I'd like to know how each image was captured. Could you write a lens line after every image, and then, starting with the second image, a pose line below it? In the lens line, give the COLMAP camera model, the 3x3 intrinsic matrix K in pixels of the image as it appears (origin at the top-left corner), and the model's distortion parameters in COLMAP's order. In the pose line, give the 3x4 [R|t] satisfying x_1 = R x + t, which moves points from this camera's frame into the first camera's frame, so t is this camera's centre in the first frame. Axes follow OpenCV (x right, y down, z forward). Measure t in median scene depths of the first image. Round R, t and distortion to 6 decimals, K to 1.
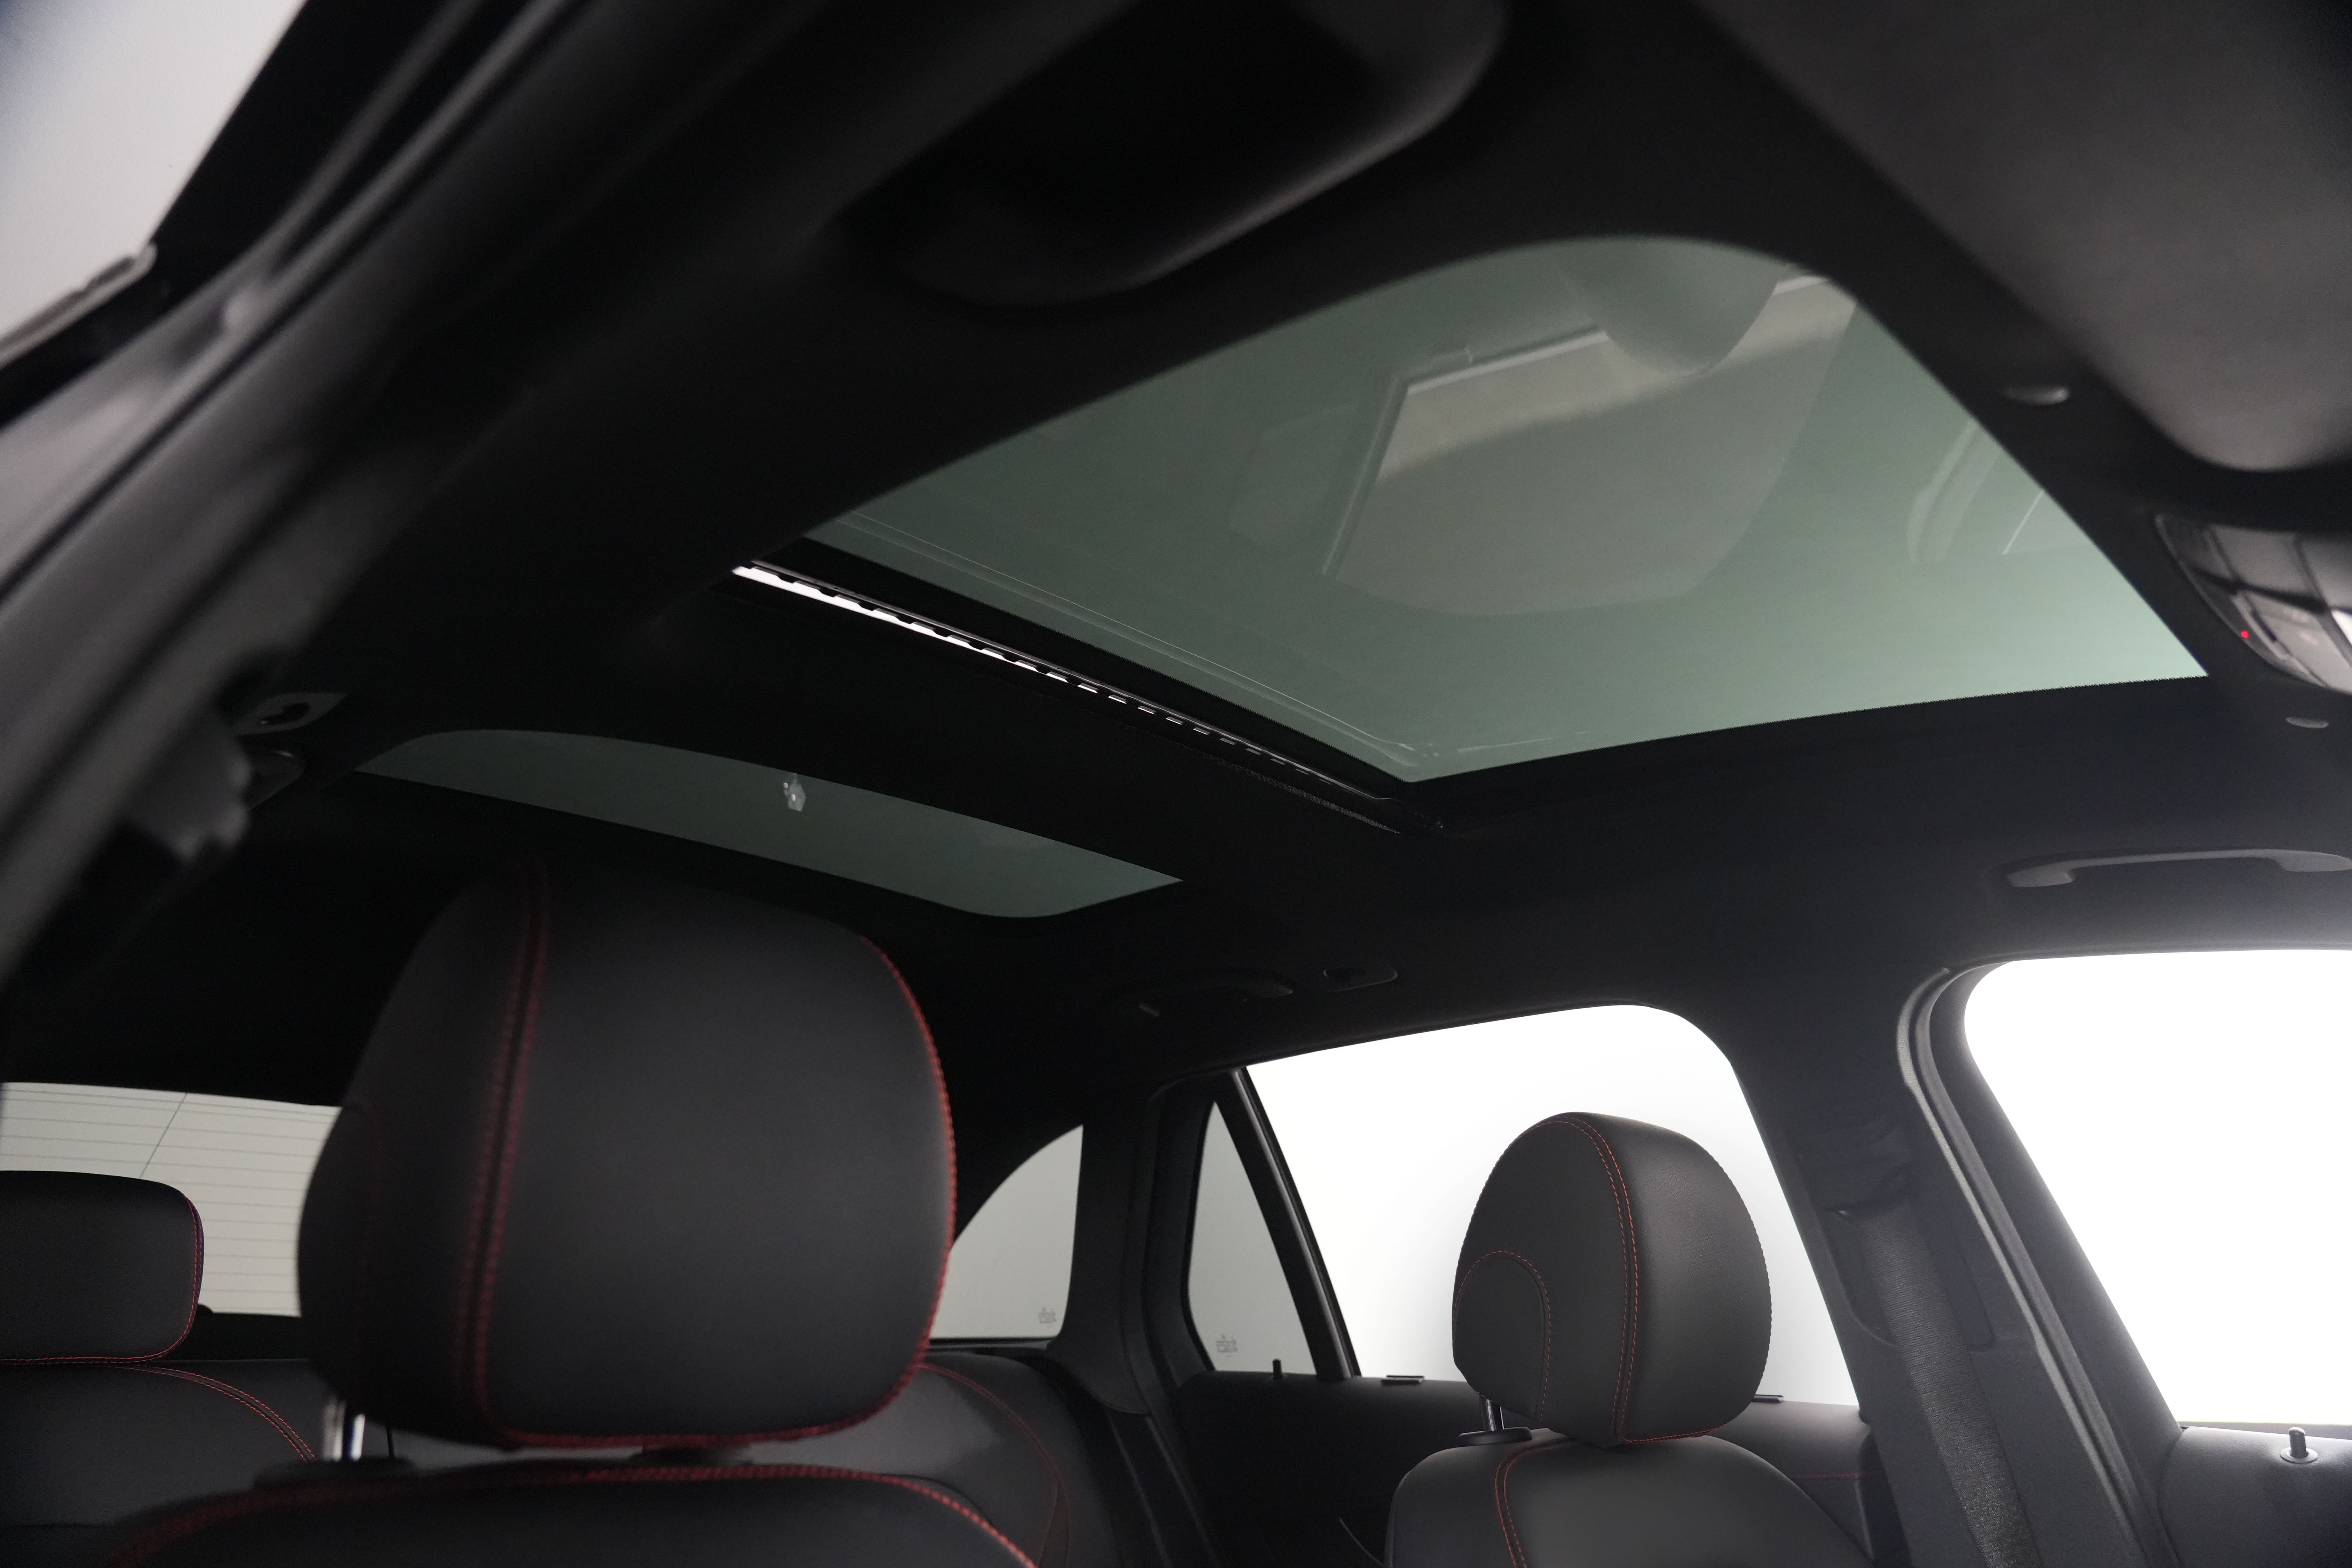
lens RADIAL K [[1611.3, 0, 1165.3], [0, 1611.3, 796.2], [0, 0, 1]] dist [-0.027527, 0.017686]
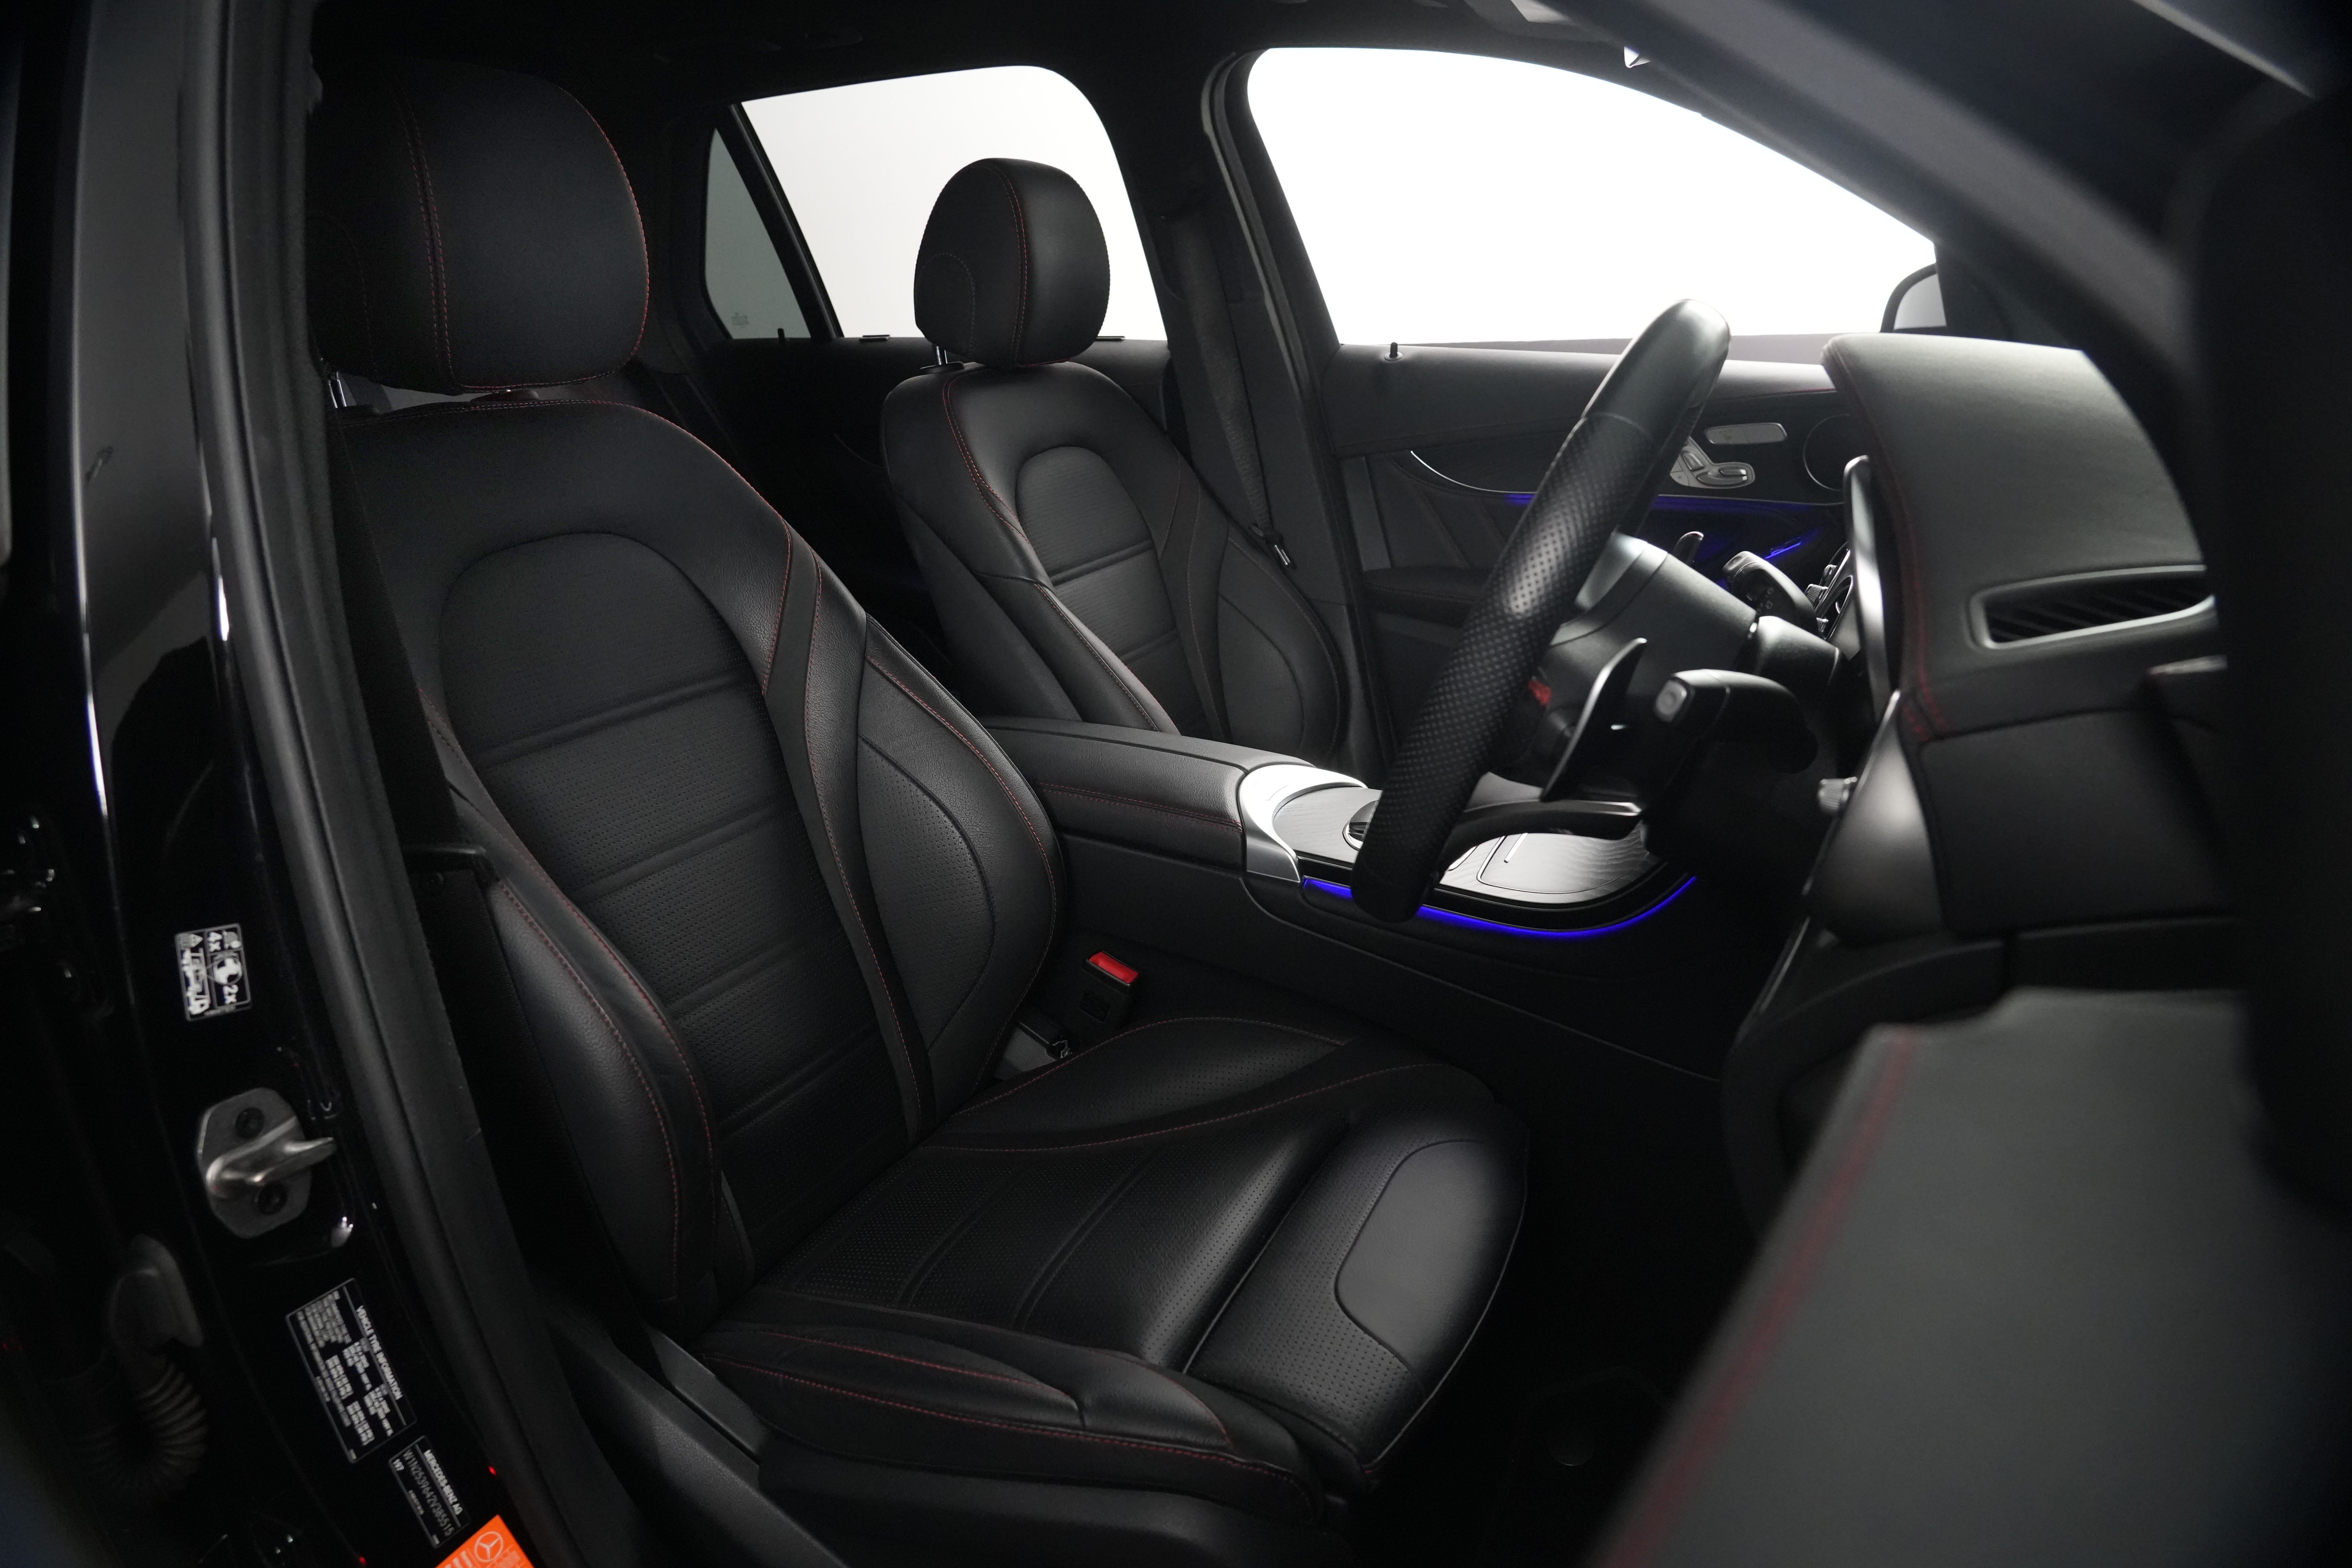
lens RADIAL K [[1611.4, 0, 1168.3], [0, 1611.4, 794.0], [0, 0, 1]] dist [-0.027527, 0.017686]
pose [[0.944183, -0.134262, 0.300818, -0.114250], [-0.066831, 0.816114, 0.574014, -0.180633], [-0.322570, -0.562078, 0.761588, -0.505258]]
